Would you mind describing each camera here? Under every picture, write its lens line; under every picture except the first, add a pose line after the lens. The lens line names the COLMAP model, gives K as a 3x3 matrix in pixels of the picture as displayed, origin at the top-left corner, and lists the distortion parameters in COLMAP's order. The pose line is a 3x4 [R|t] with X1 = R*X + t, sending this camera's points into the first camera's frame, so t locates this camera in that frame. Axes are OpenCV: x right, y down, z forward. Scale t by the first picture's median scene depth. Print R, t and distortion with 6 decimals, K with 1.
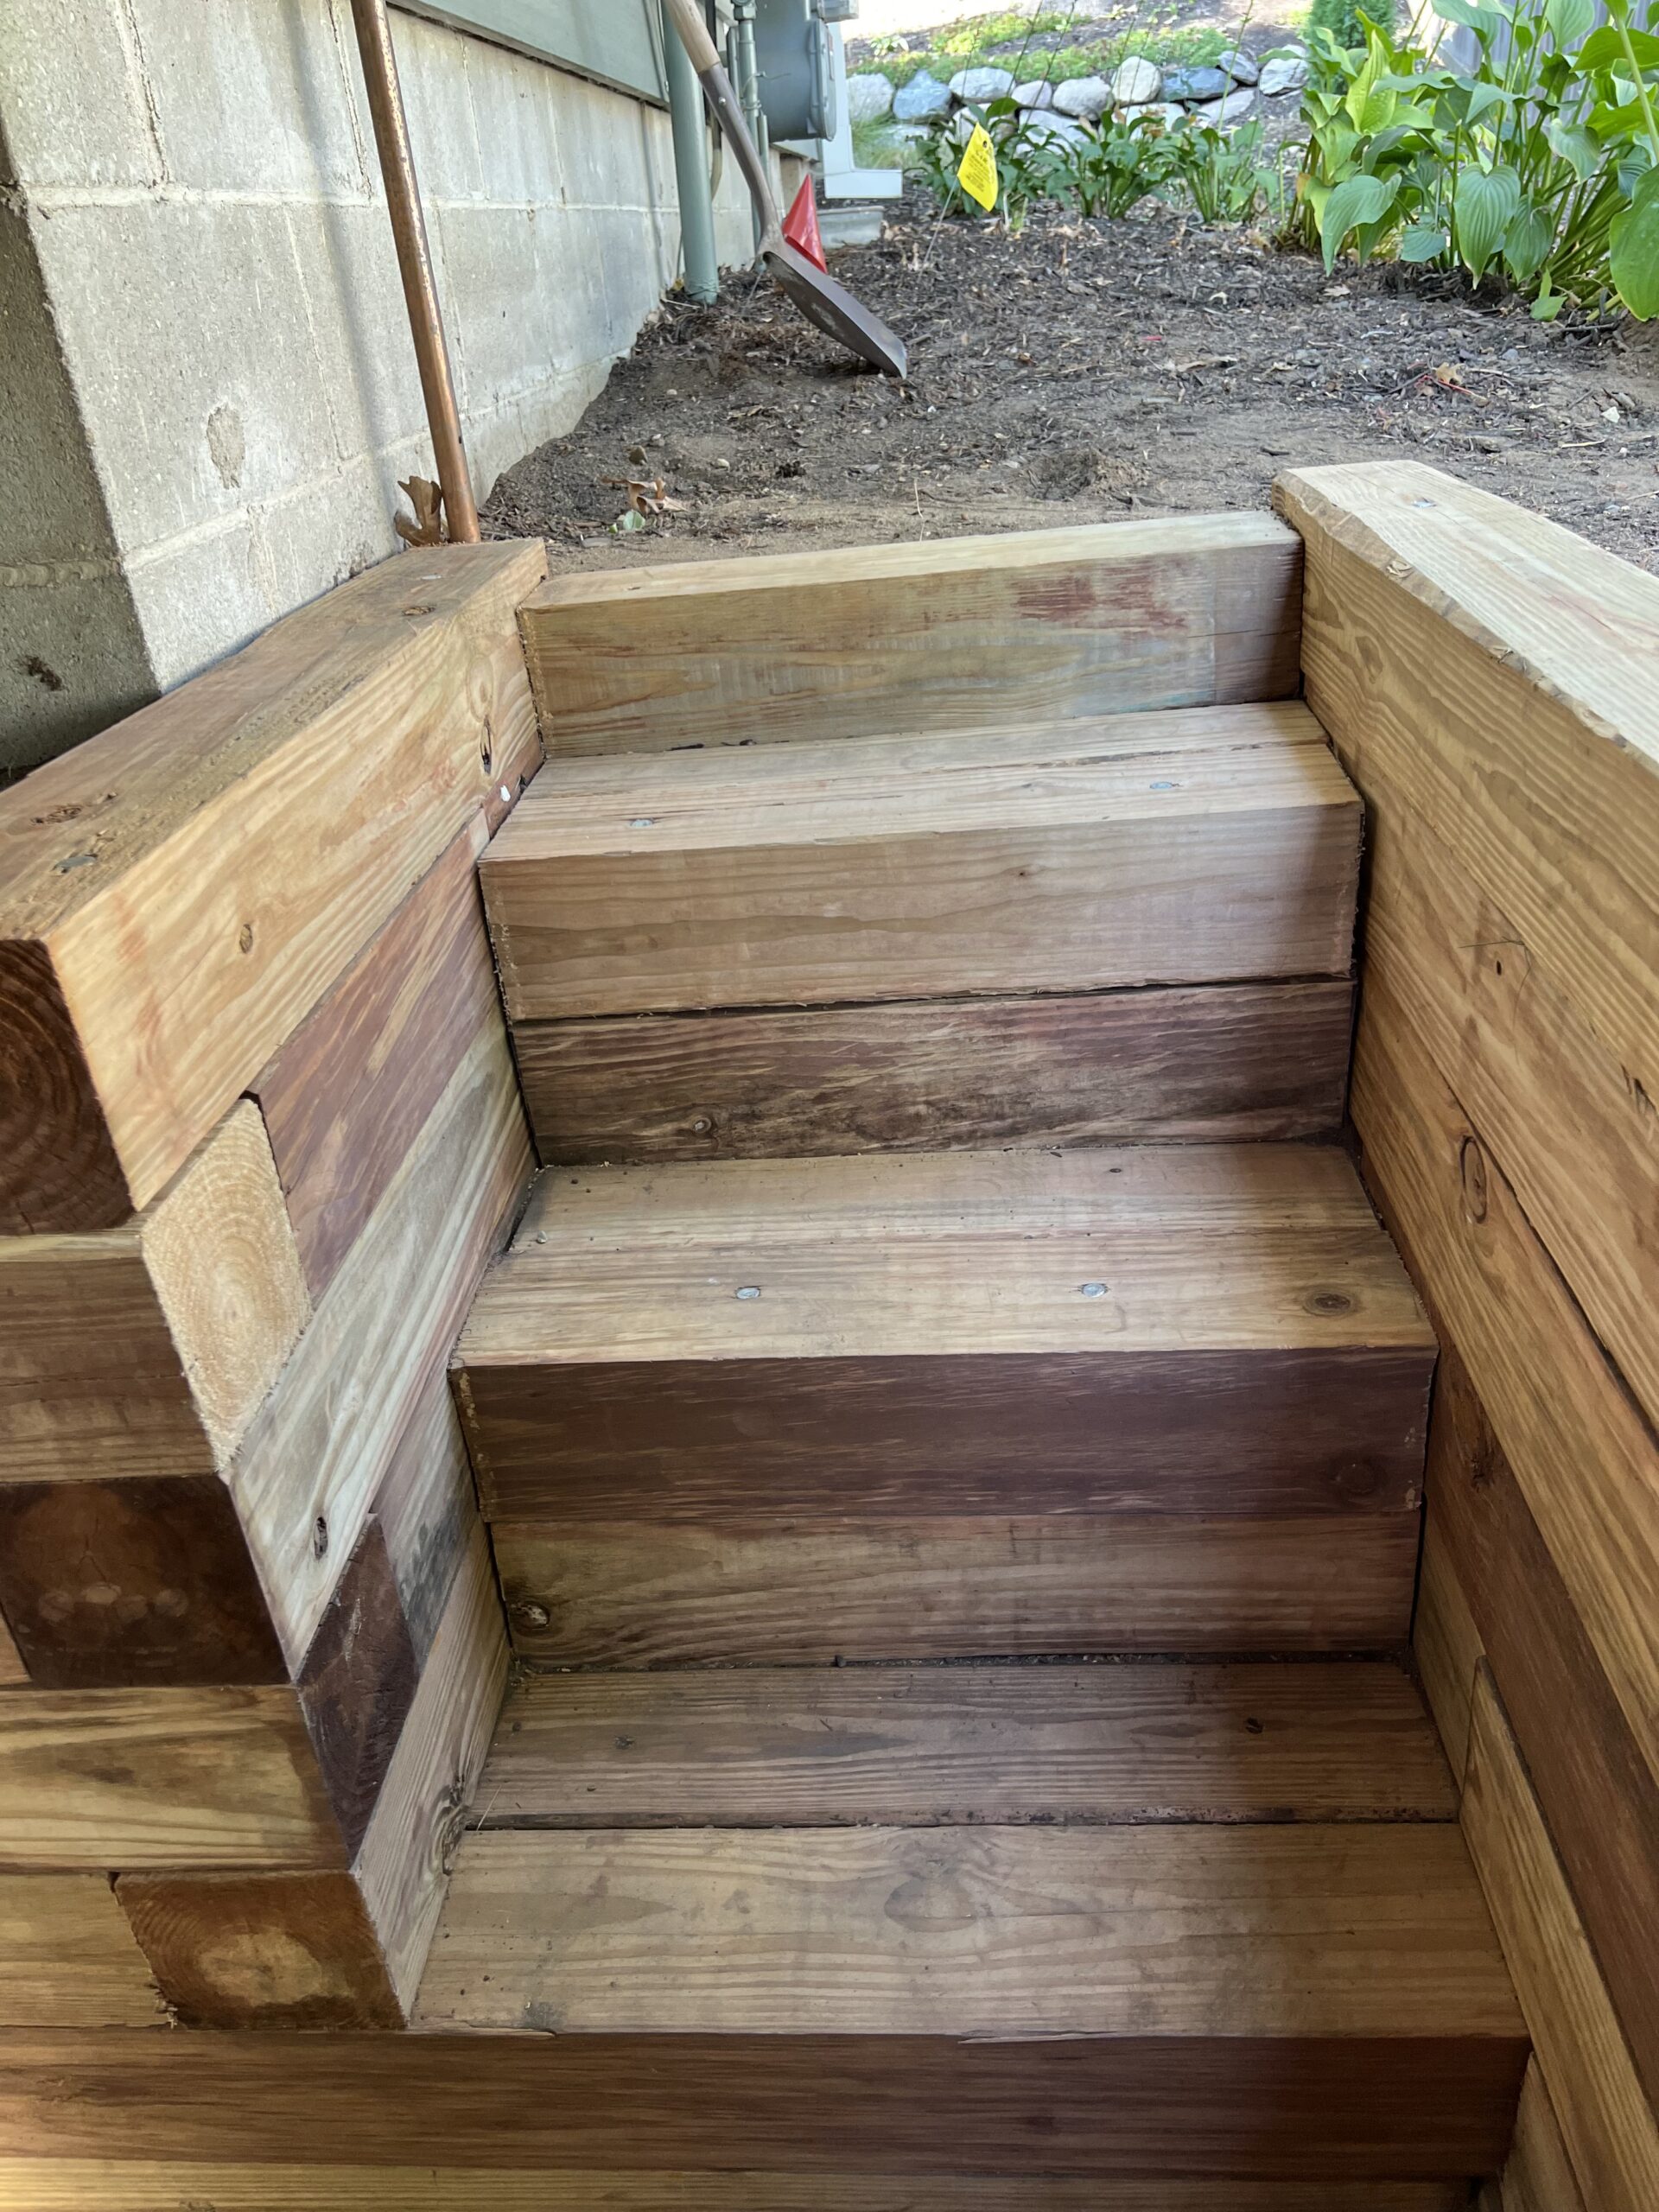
lens RADIAL K [[1659.7, 0, 832.2], [0, 1659.7, 1087.5], [0, 0, 1]] dist [0.007526, 0.003961]
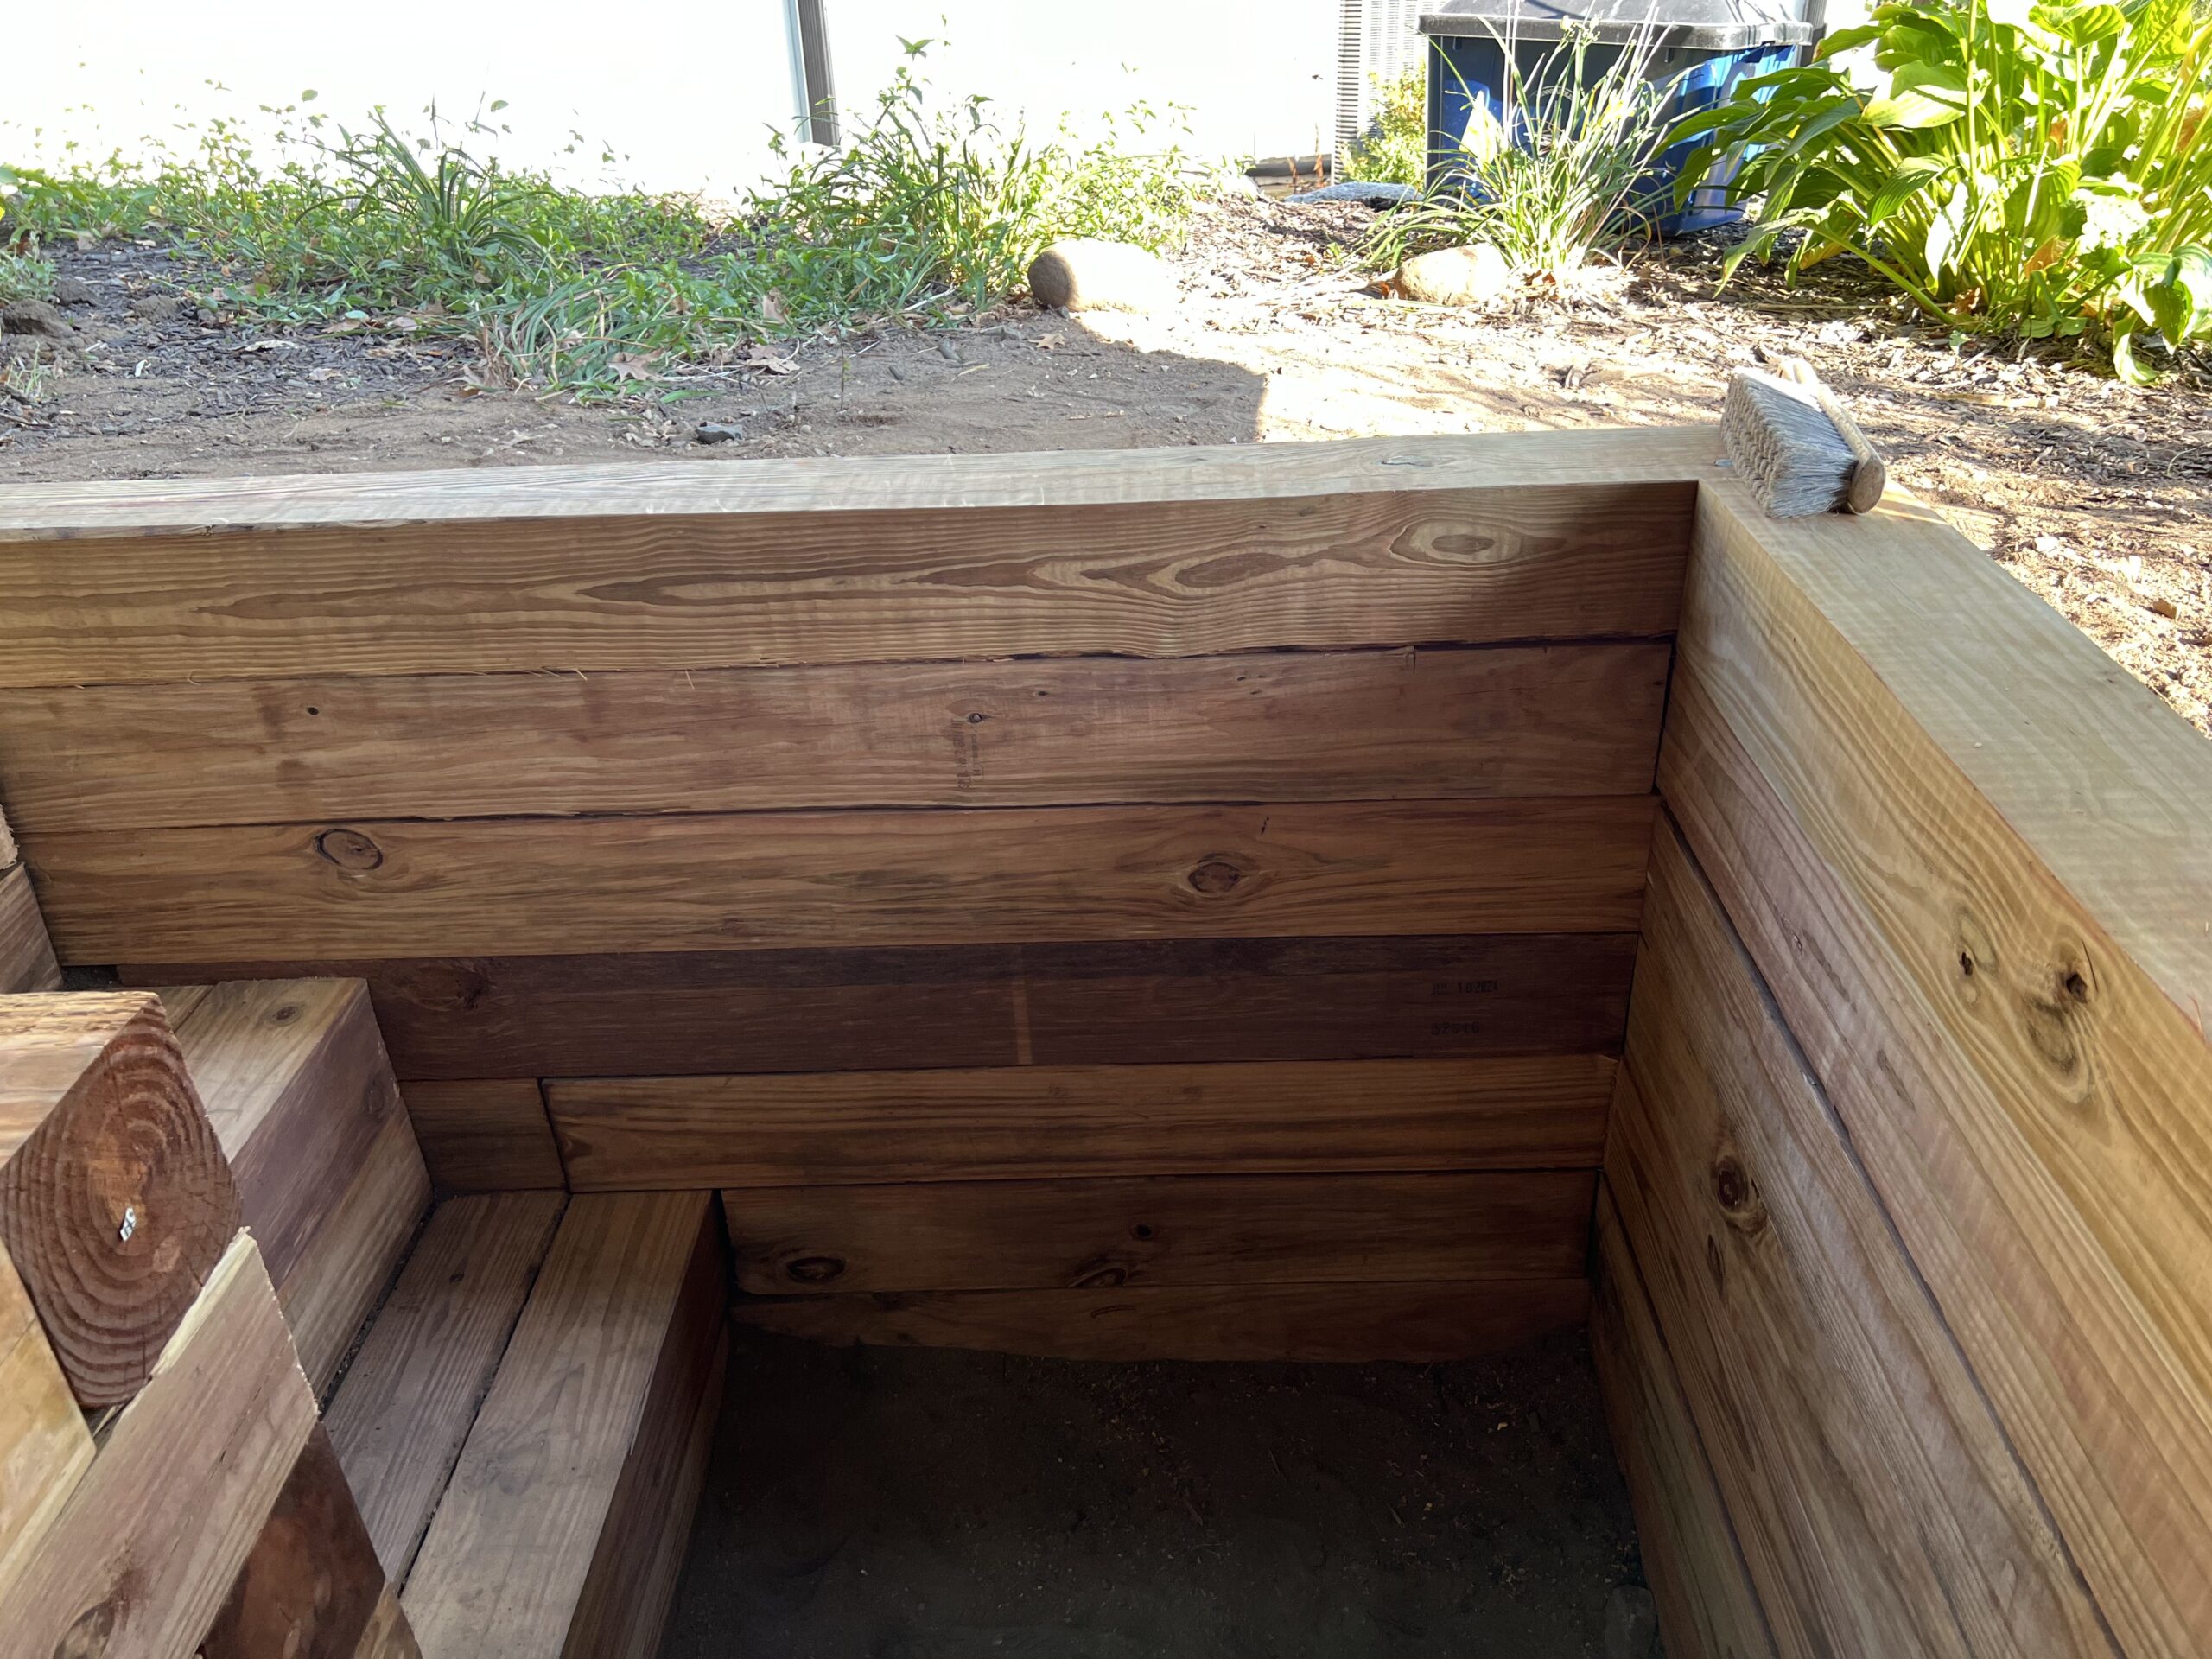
lens RADIAL K [[1659.7, 0, 1106.0], [0, 1659.7, 829.5], [0, 0, 1]] dist [0.007526, 0.003961]
pose [[-0.040906, -0.418650, 0.907226, -0.983737], [0.491939, 0.781869, 0.382983, -0.196323], [-0.869668, 0.461966, 0.173967, 0.128264]]
